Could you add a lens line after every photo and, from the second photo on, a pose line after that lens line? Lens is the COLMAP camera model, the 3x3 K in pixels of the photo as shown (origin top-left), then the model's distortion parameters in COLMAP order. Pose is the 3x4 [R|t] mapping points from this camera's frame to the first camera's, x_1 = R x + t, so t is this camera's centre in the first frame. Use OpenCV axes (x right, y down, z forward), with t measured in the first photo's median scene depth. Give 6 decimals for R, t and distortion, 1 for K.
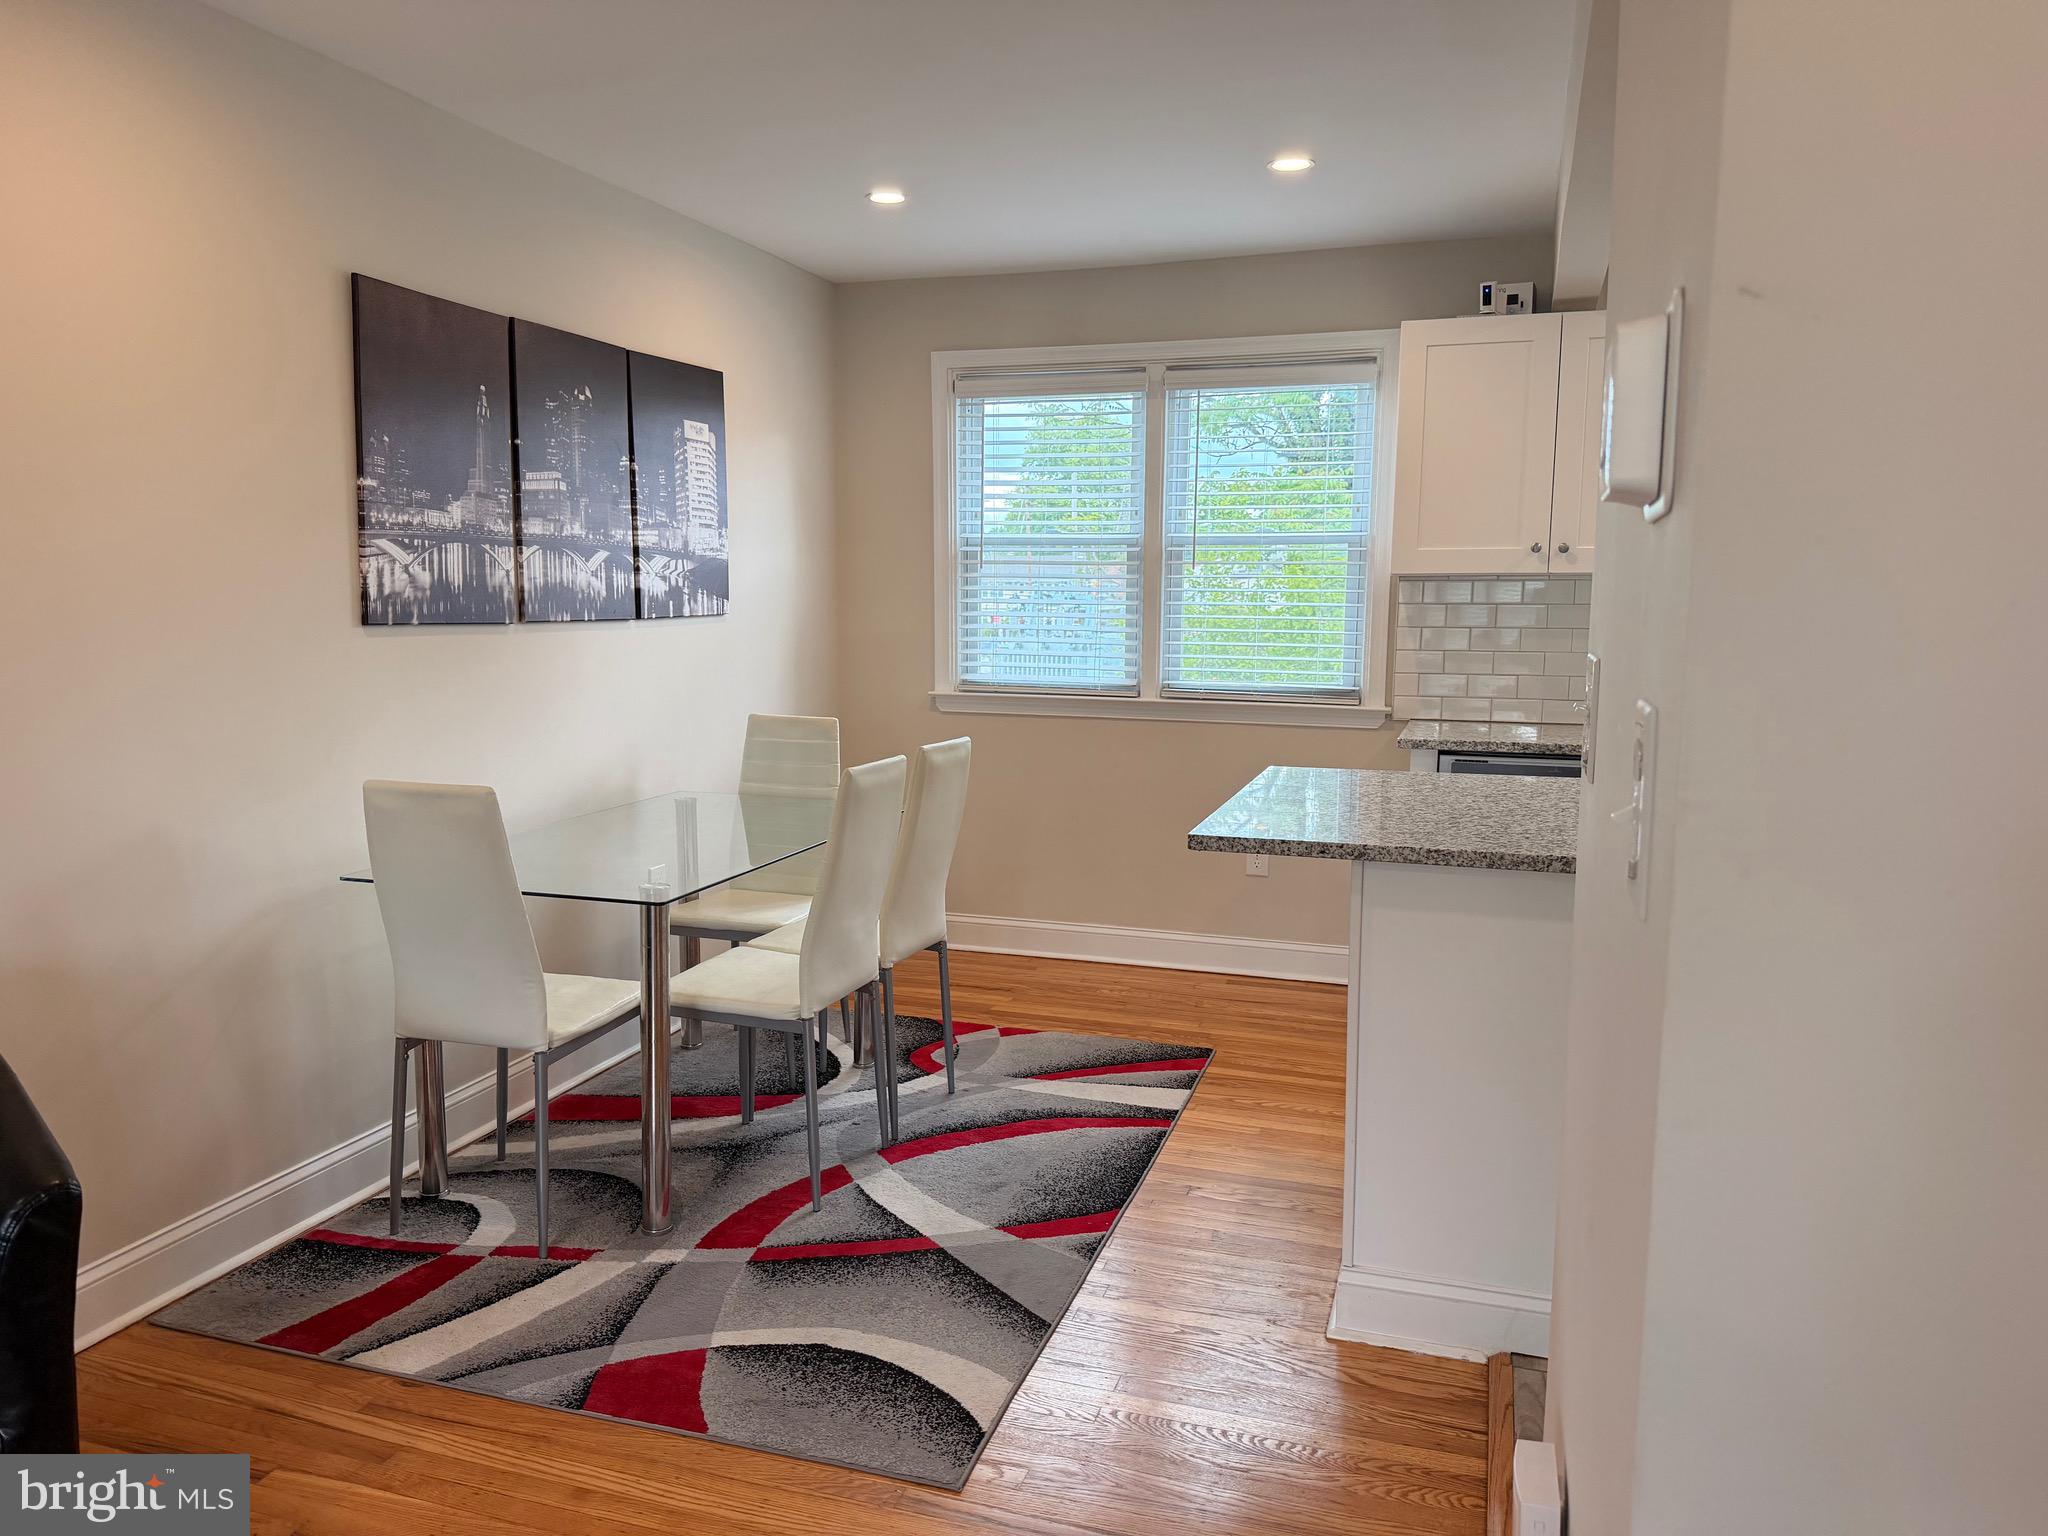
lens RADIAL K [[1441.9, 0, 1015.0], [0, 1441.9, 781.4], [0, 0, 1]] dist [0.186895, -0.396800]
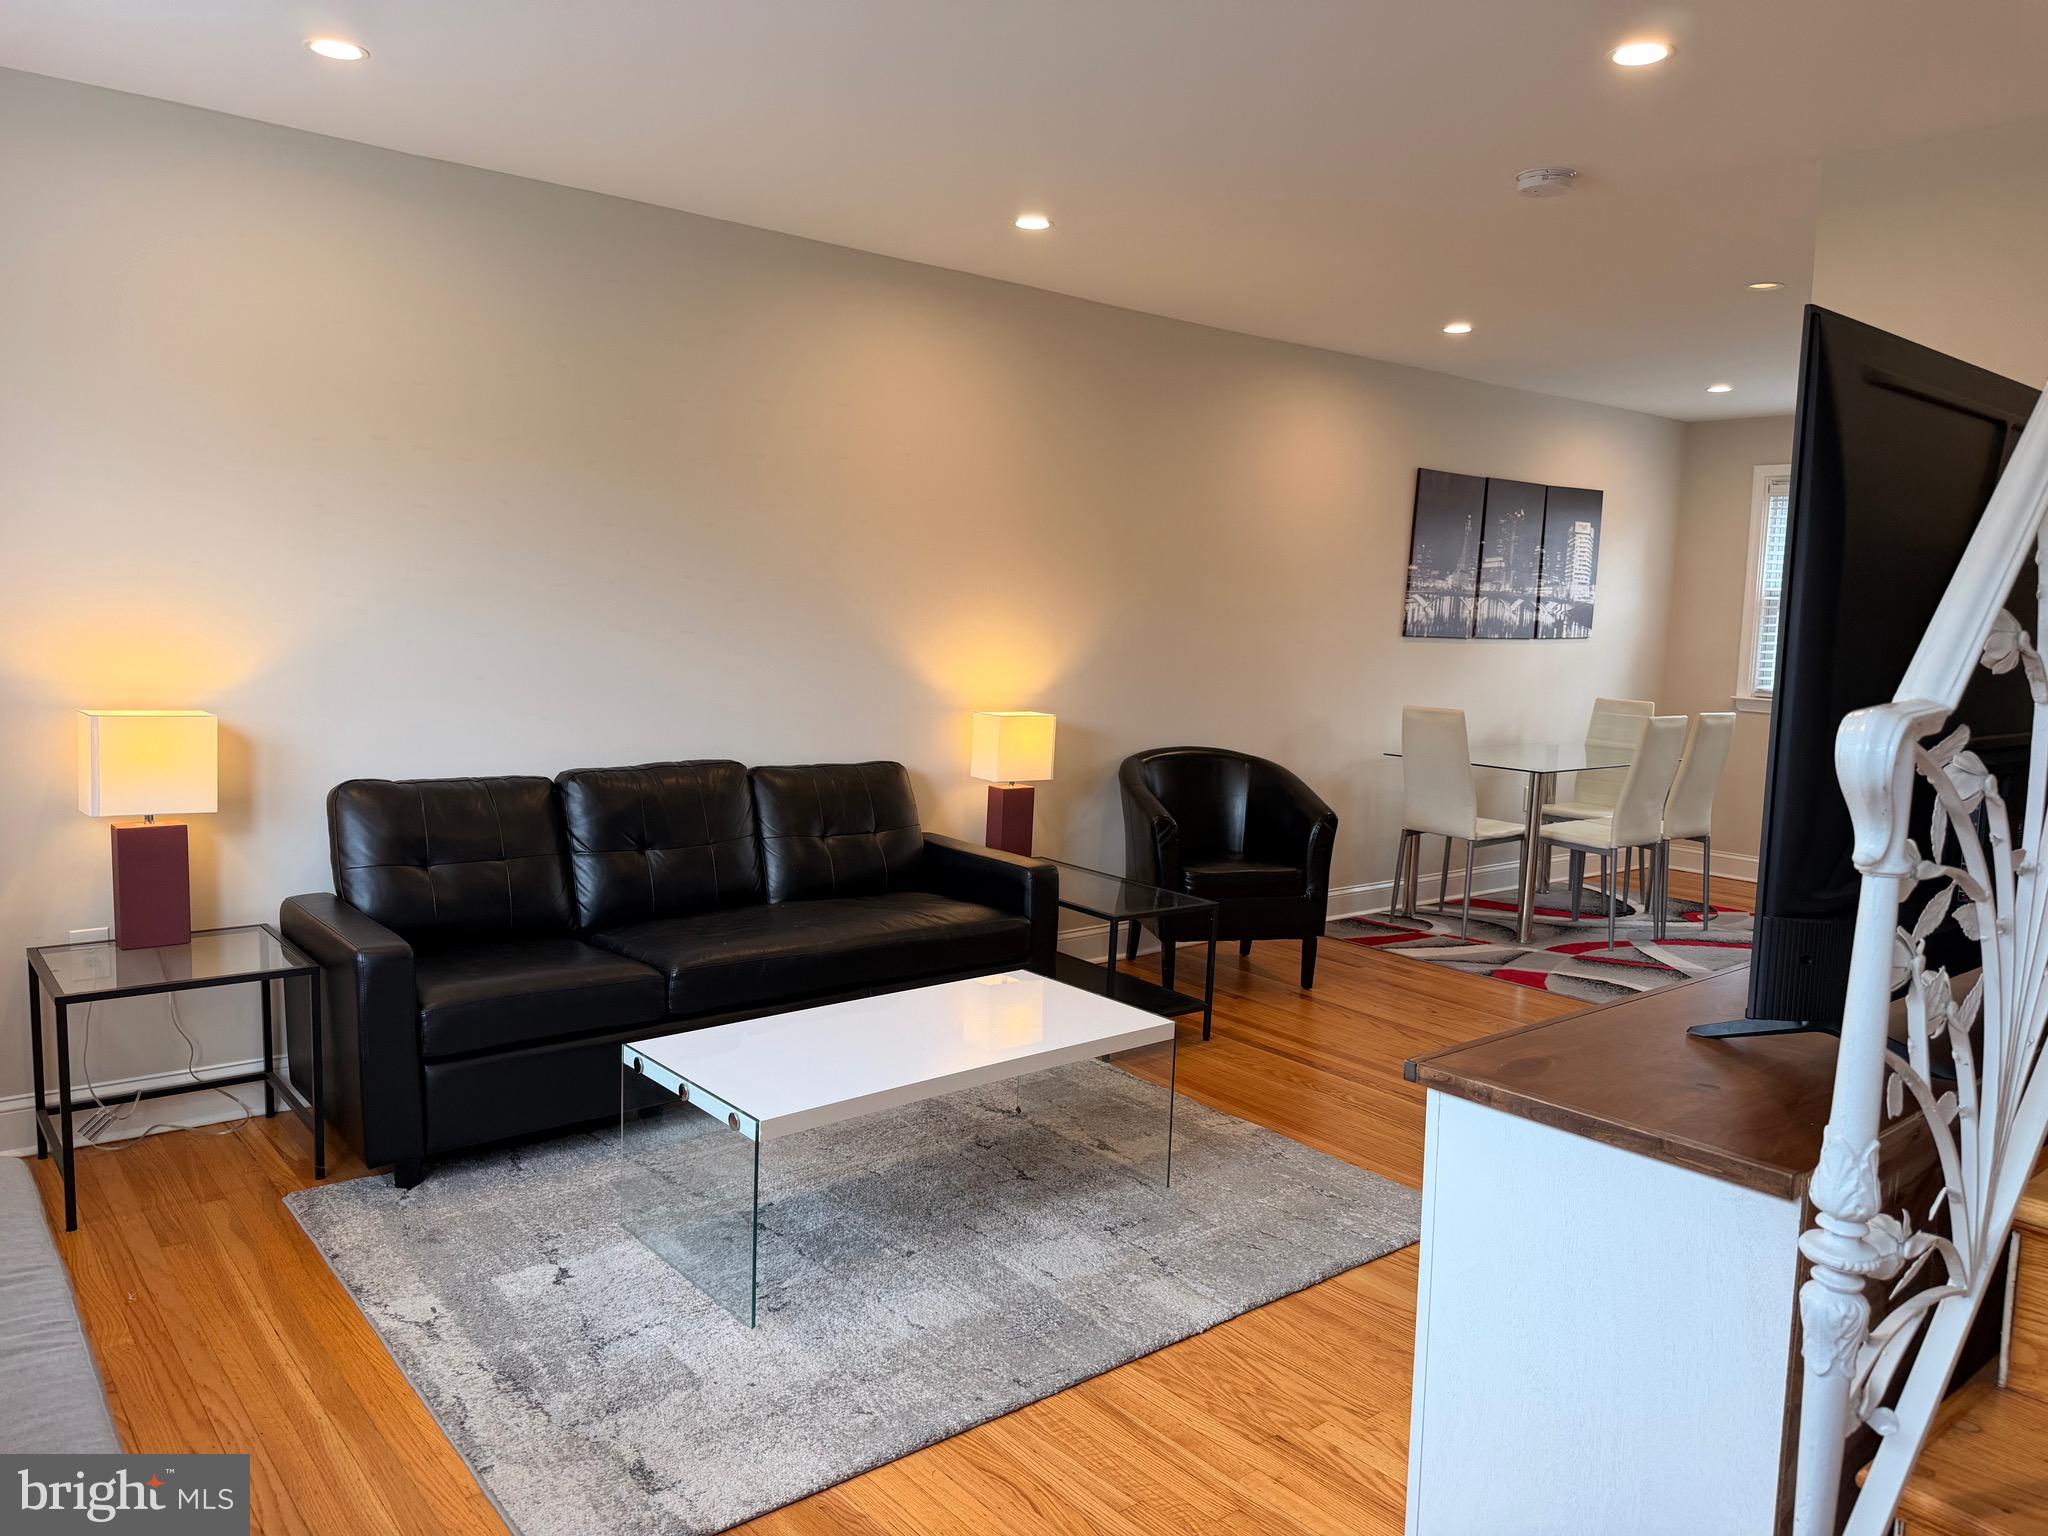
lens RADIAL K [[1441.9, 0, 1015.0], [0, 1441.9, 781.4], [0, 0, 1]] dist [0.186895, -0.396800]
pose [[0.845920, 0.085612, -0.526393, 0.166672], [-0.097451, 0.995226, 0.005257, 0.119909], [0.524331, 0.046850, 0.850225, -0.878731]]
